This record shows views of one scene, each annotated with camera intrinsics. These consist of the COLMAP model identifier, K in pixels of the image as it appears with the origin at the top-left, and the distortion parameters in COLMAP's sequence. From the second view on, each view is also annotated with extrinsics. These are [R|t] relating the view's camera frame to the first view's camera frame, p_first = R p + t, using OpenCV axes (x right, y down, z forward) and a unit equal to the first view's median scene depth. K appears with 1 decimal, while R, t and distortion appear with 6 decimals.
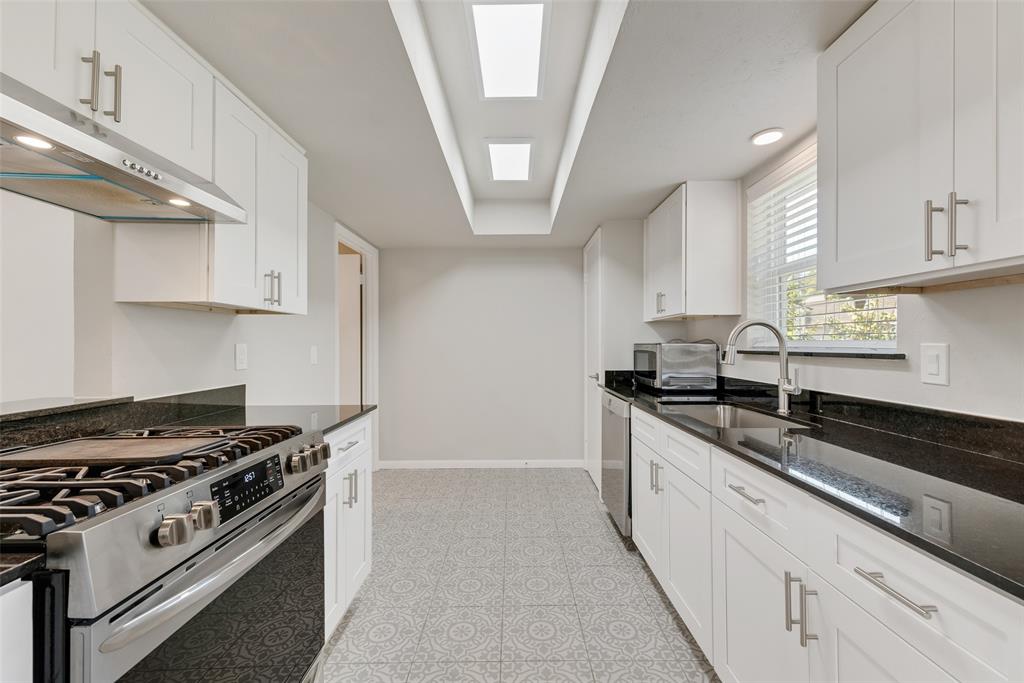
lens RADIAL K [[418.9, 0, 510.6], [0, 418.9, 339.7], [0, 0, 1]] dist [0.014025, -0.000229]
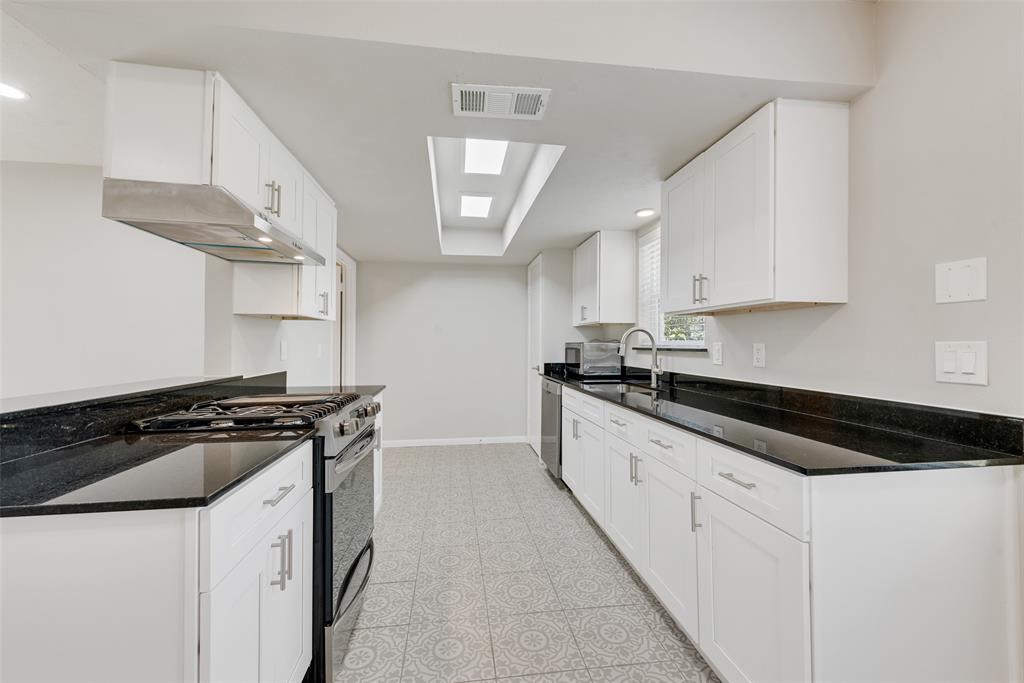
lens RADIAL K [[418.9, 0, 511.3], [0, 418.9, 339.9], [0, 0, 1]] dist [0.014025, -0.000229]
pose [[0.989467, 0.005113, 0.144671, -0.100857], [-0.005437, 0.999984, 0.001844, -0.001947], [-0.144659, -0.002611, 0.989478, -0.427620]]
